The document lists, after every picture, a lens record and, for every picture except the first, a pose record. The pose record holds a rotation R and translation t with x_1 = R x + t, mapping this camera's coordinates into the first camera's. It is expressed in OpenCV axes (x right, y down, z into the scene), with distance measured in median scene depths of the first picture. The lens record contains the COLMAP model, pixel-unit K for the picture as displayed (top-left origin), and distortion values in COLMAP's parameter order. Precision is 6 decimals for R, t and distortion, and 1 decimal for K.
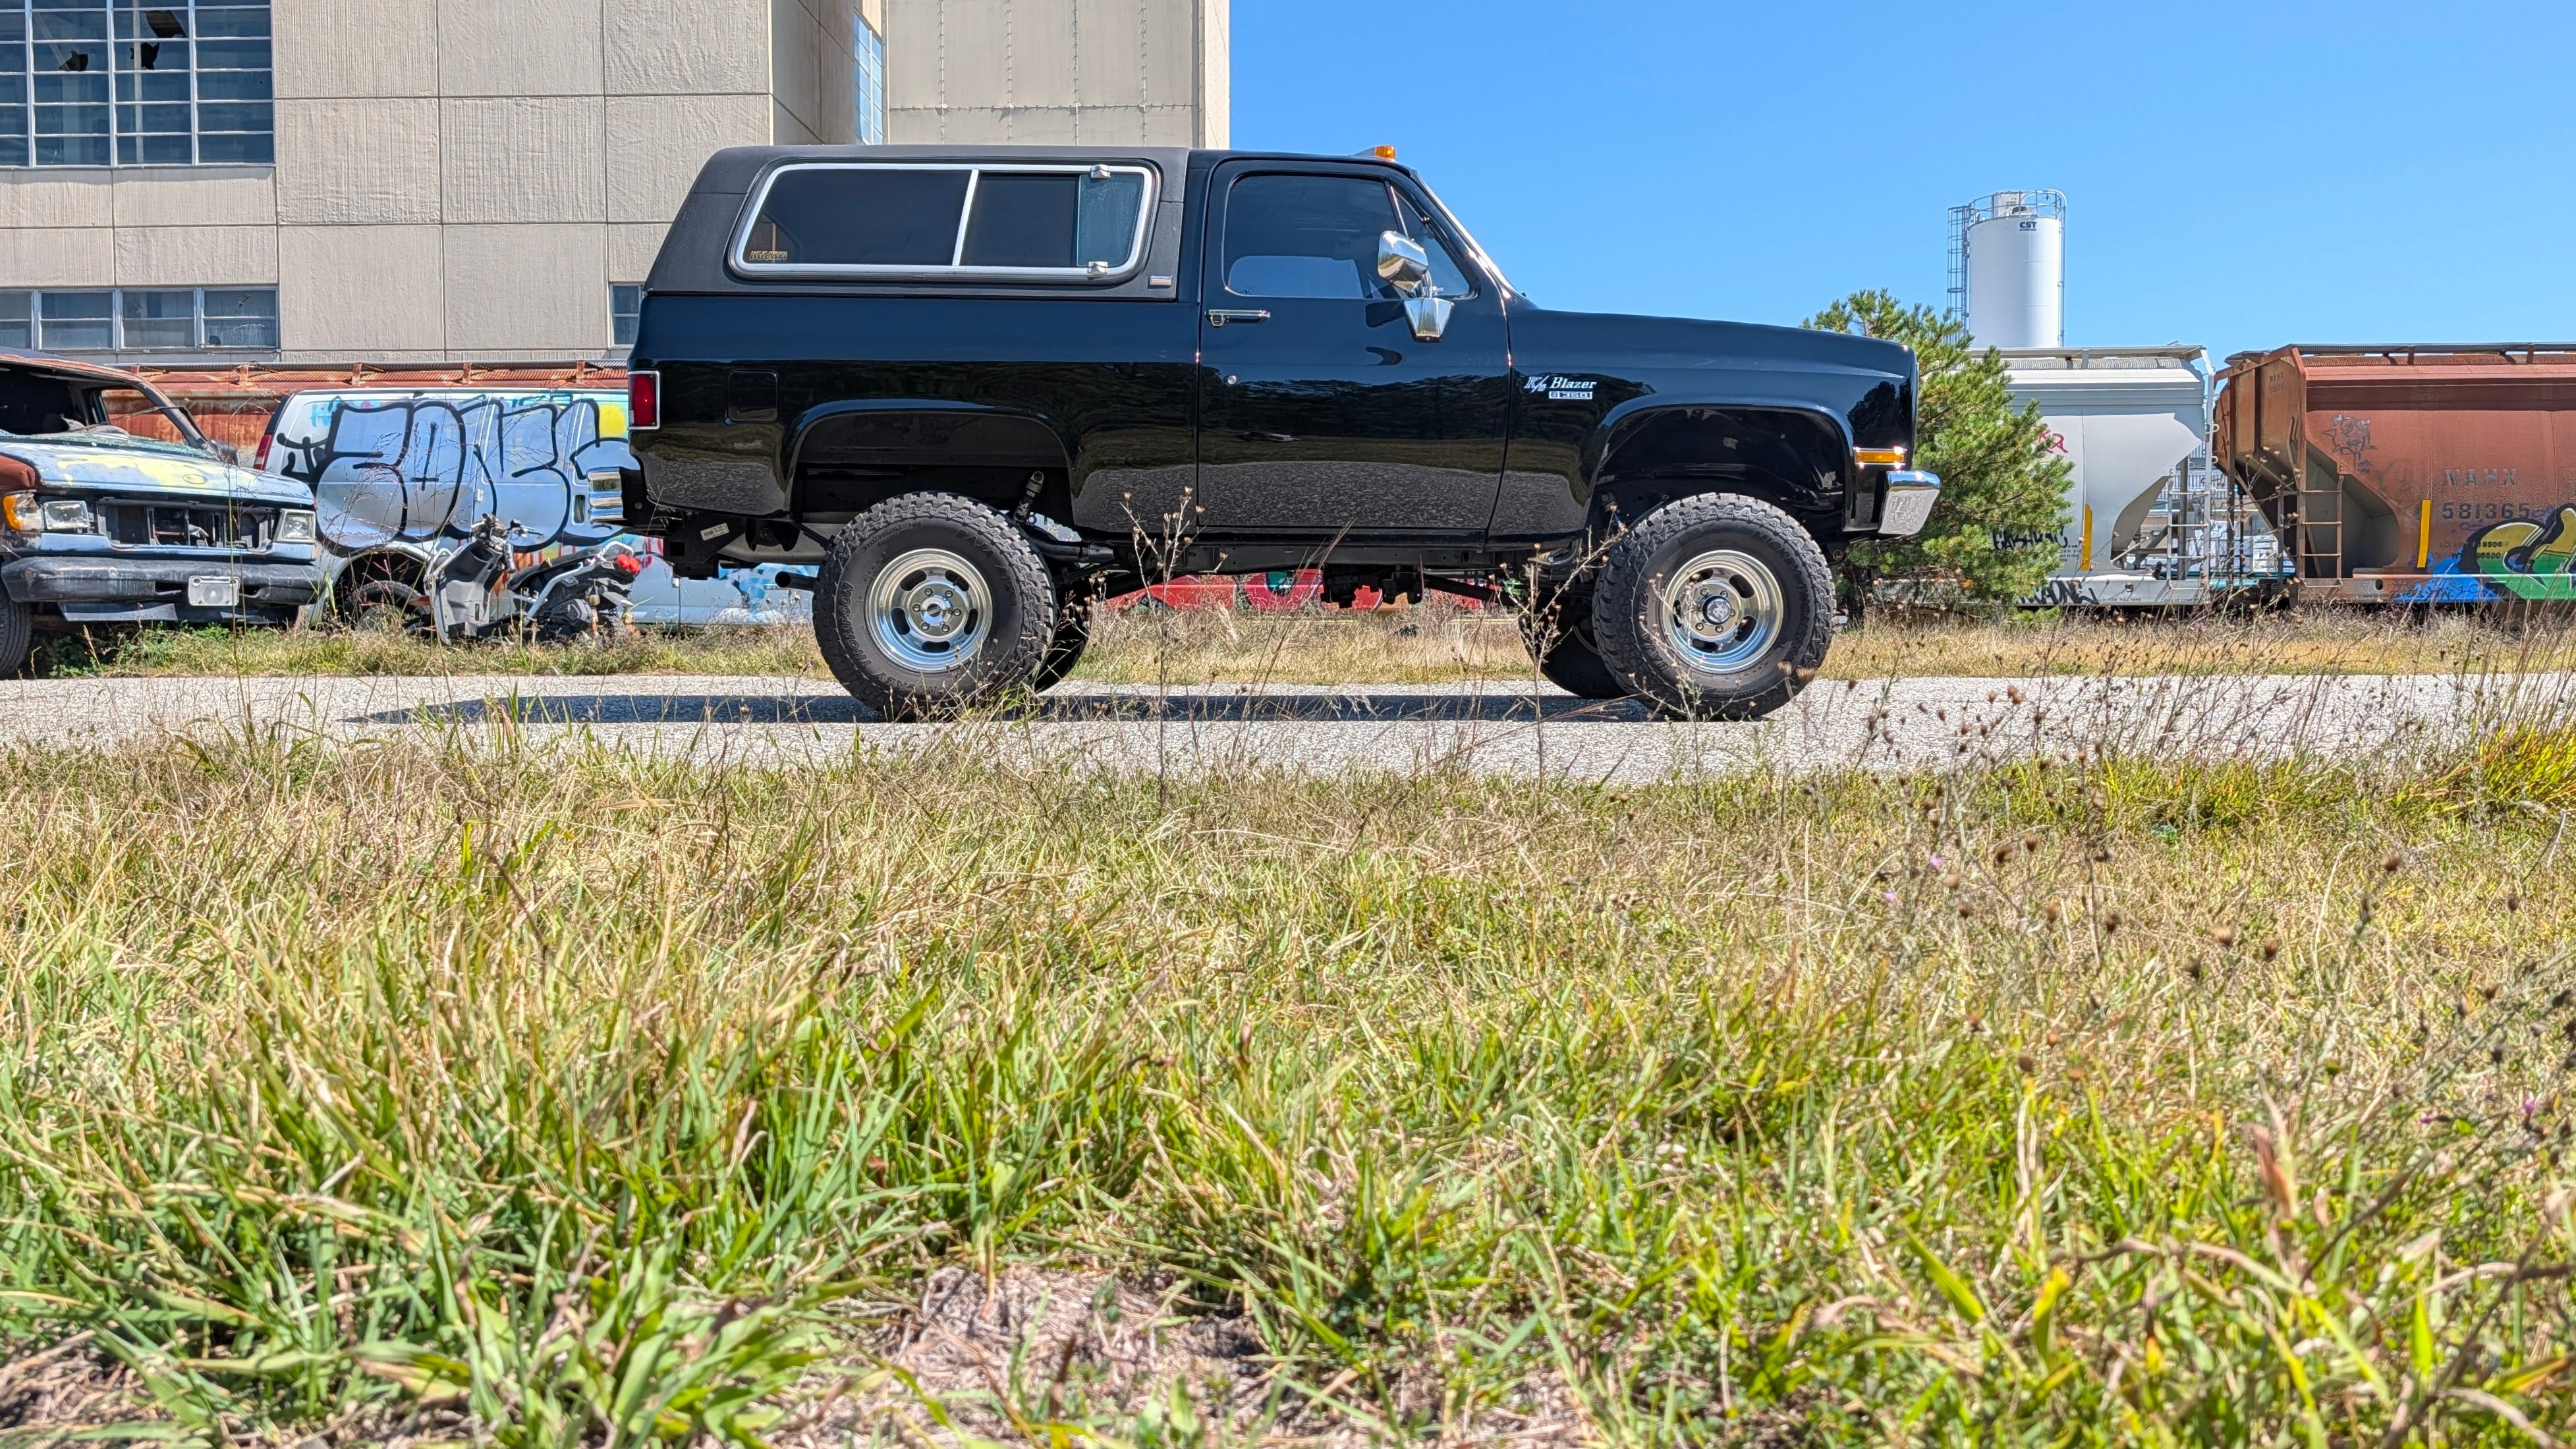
lens RADIAL K [[1914.6, 0, 1316.0], [0, 1914.6, 719.3], [0, 0, 1]] dist [0.030717, -0.027521]
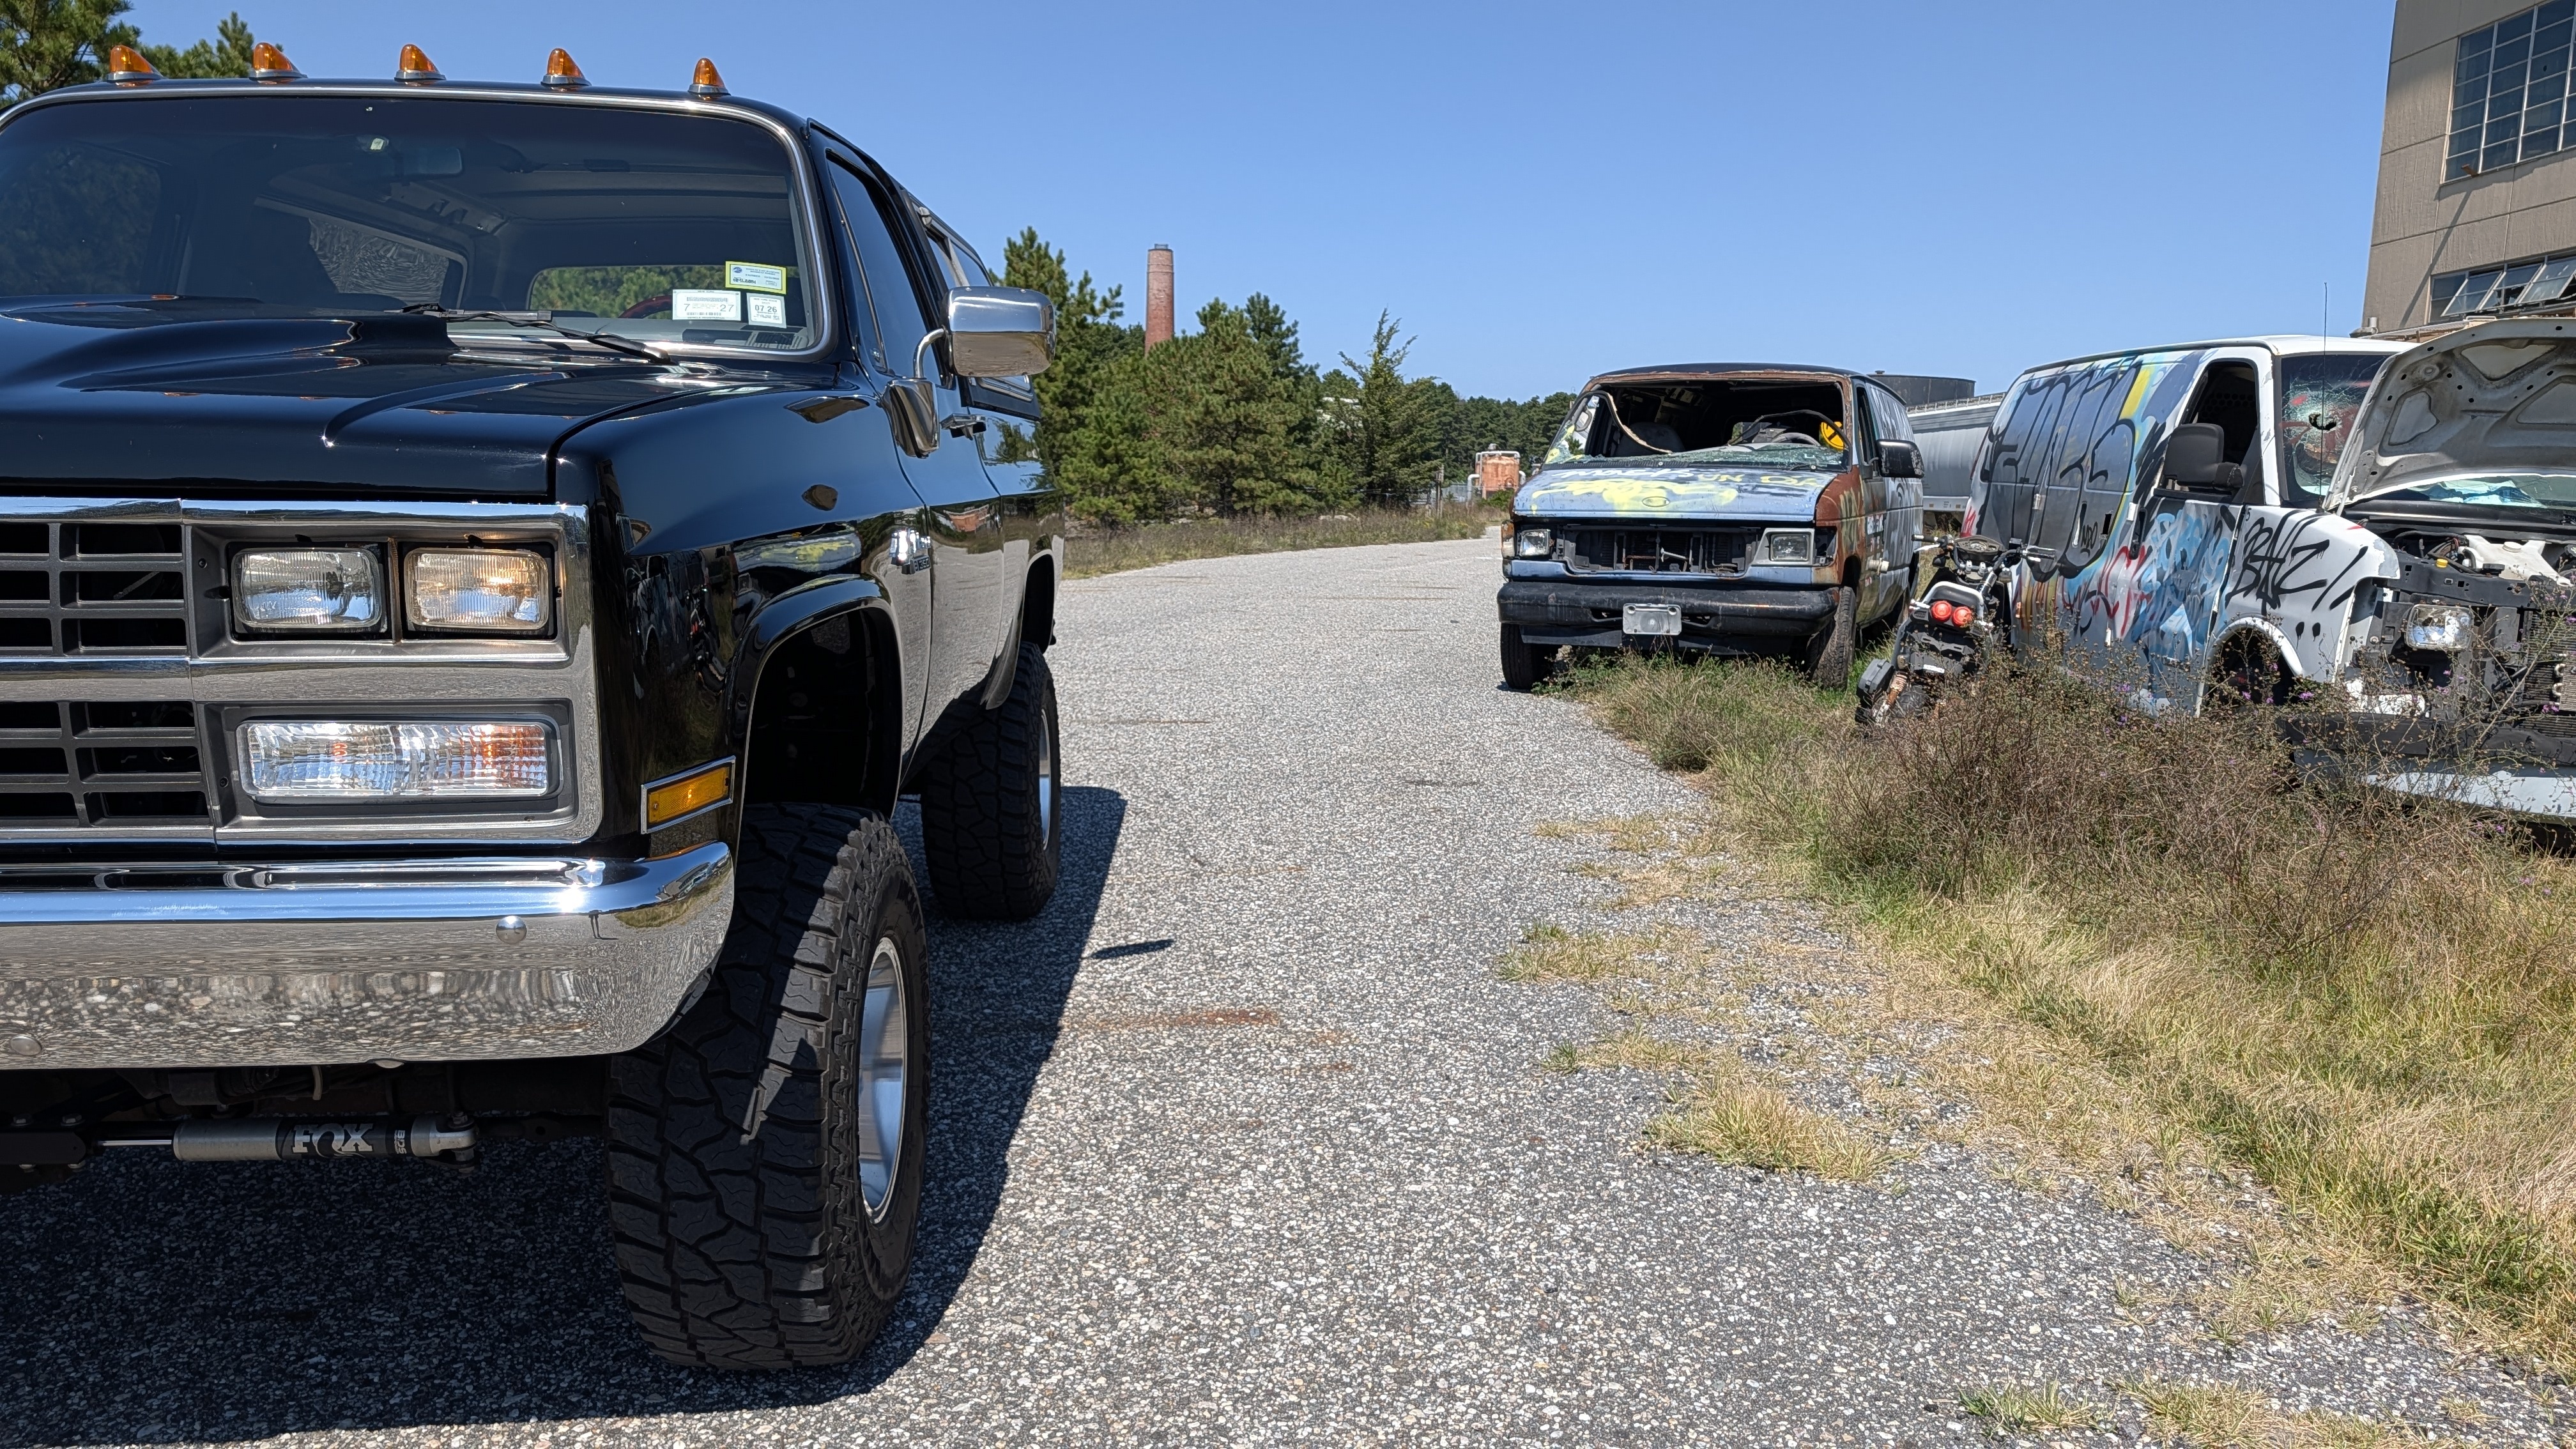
lens RADIAL K [[1850.5, 0, 1309.1], [0, 1850.5, 772.8], [0, 0, 1]] dist [0.047149, -0.062465]
pose [[-0.018027, 0.156393, -0.987530, 0.602643], [-0.063916, 0.985490, 0.157237, -0.210694], [0.997792, 0.065954, -0.007770, 1.409623]]
